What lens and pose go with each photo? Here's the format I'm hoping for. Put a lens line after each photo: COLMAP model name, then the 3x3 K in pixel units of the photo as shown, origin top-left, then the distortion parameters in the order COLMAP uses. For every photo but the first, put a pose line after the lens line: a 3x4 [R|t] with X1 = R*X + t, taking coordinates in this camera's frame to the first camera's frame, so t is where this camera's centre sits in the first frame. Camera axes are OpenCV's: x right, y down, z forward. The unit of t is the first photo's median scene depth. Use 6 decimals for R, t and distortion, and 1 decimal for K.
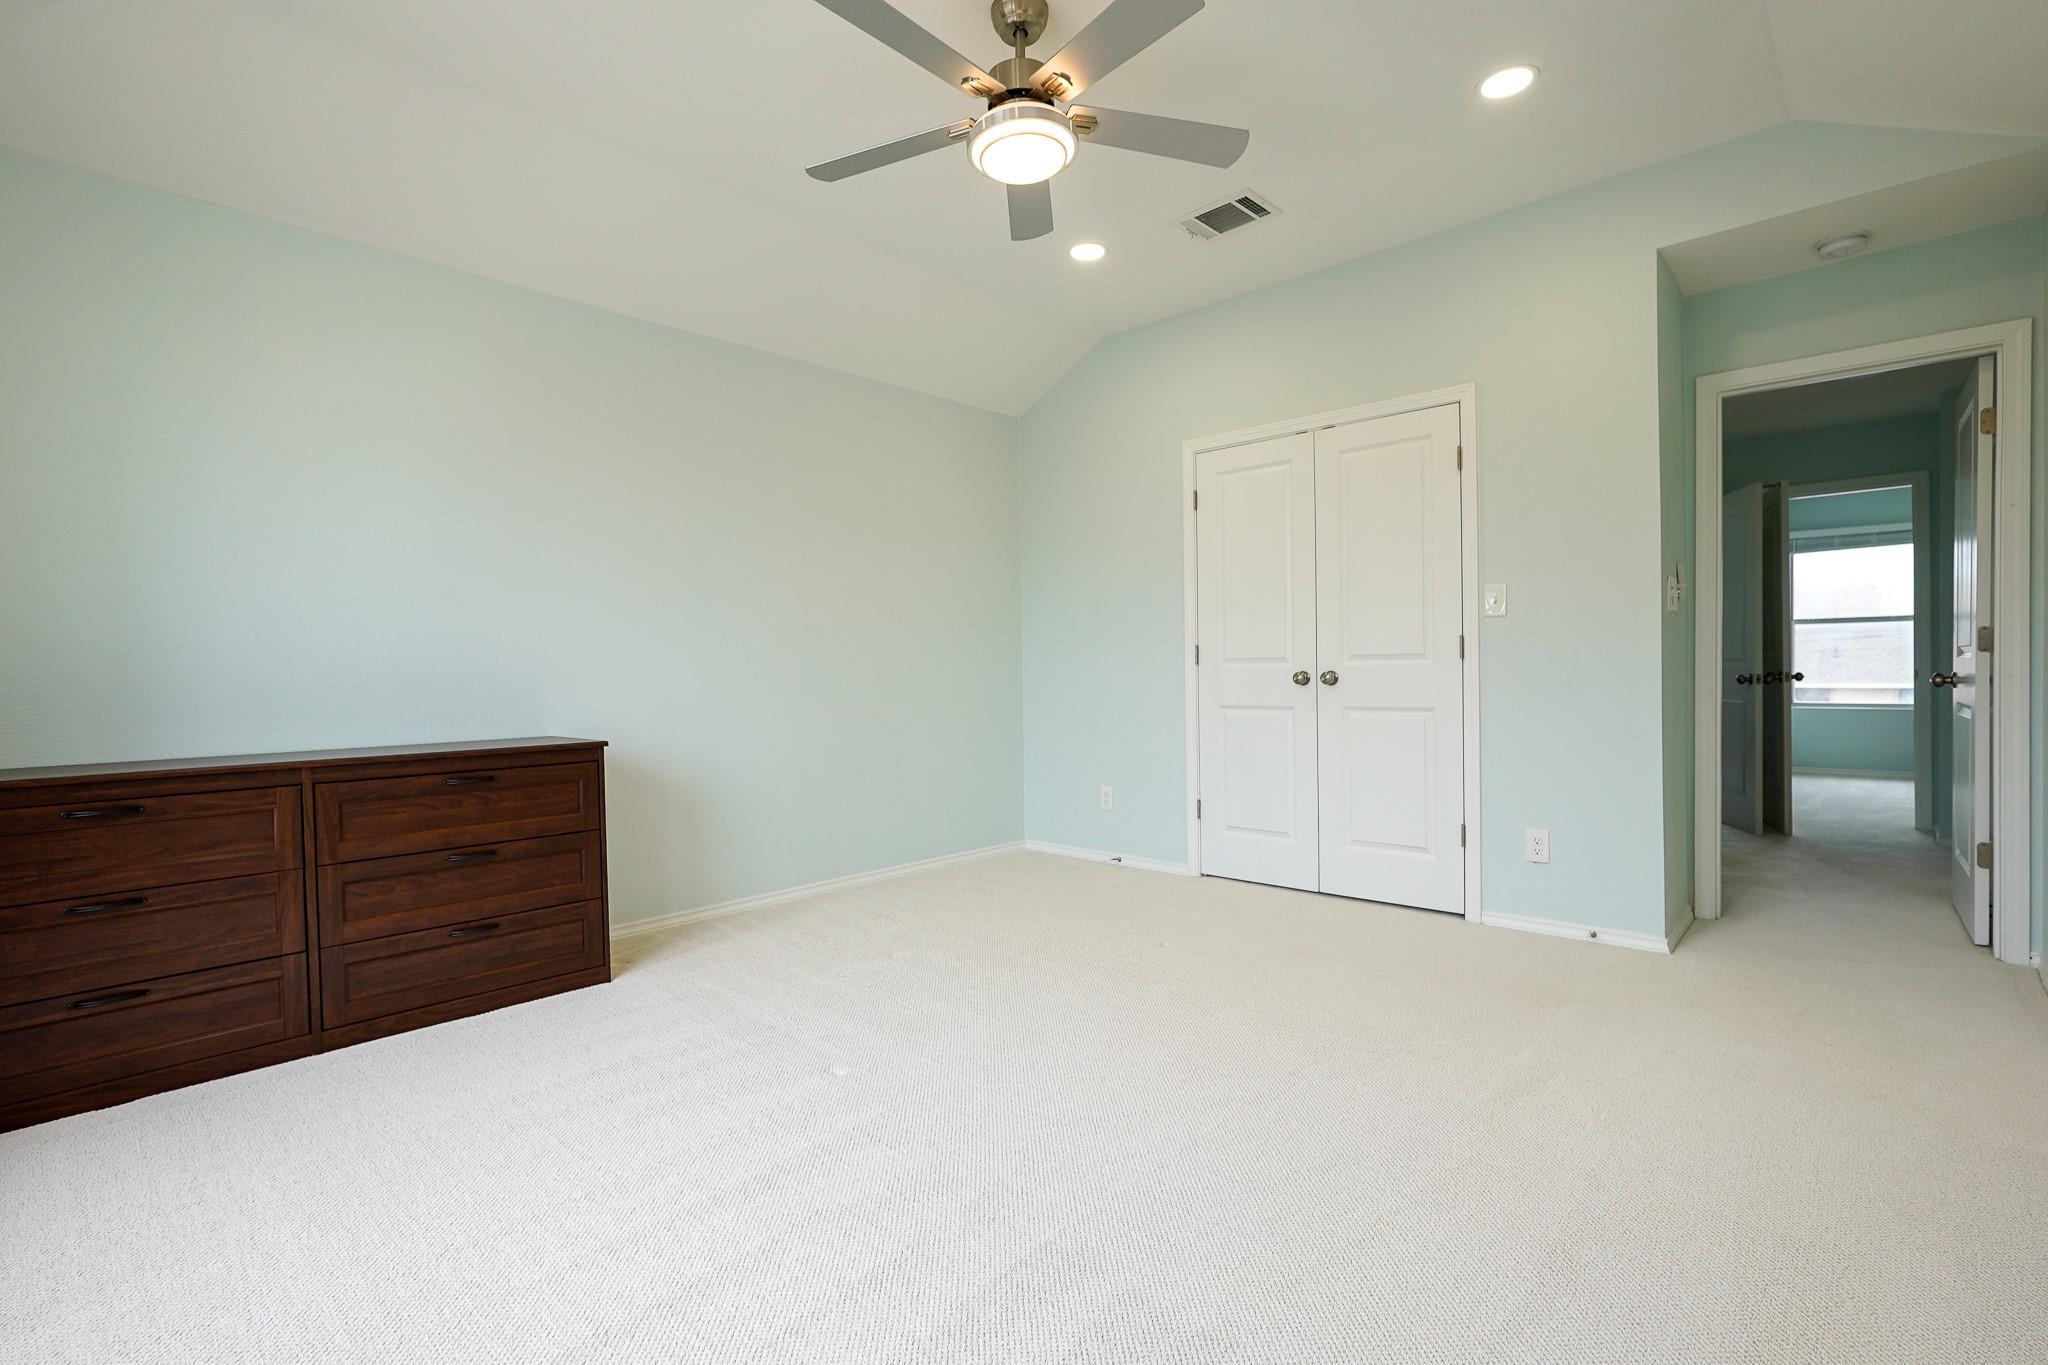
lens RADIAL K [[957.0, 0, 1024.0], [0, 957.0, 682.5], [0, 0, 1]] dist [-0.002881, 0.017486]
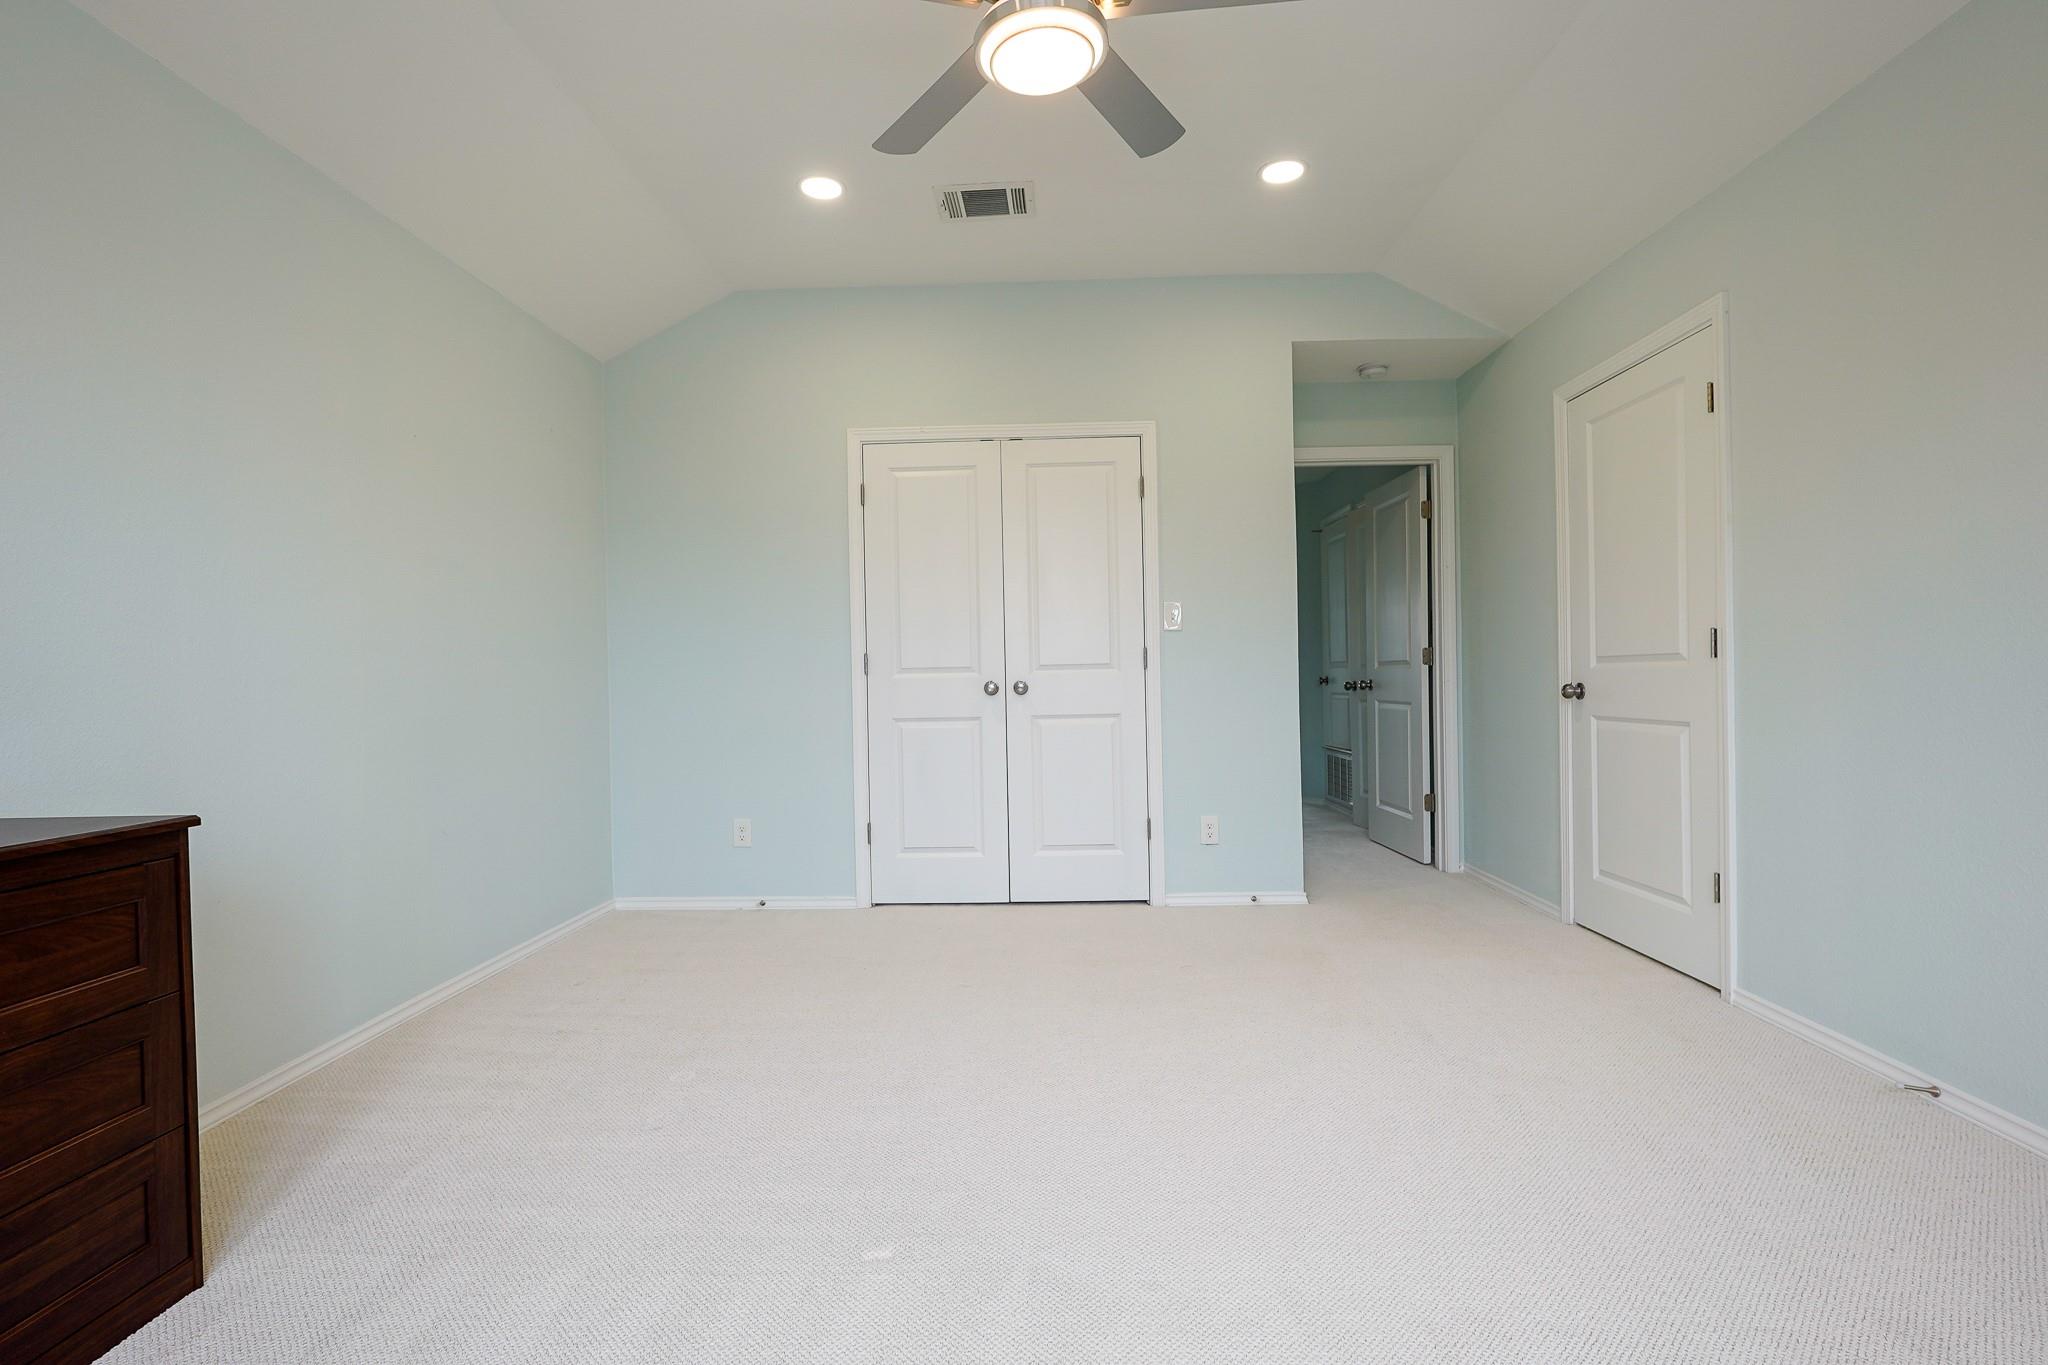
lens RADIAL K [[957.0, 0, 1024.0], [0, 957.0, 682.5], [0, 0, 1]] dist [-0.002881, 0.017486]
pose [[0.753864, -0.004878, 0.657013, -0.364777], [0.016149, 0.999808, -0.011106, 0.001403], [-0.656832, 0.018982, 0.753798, 0.254781]]
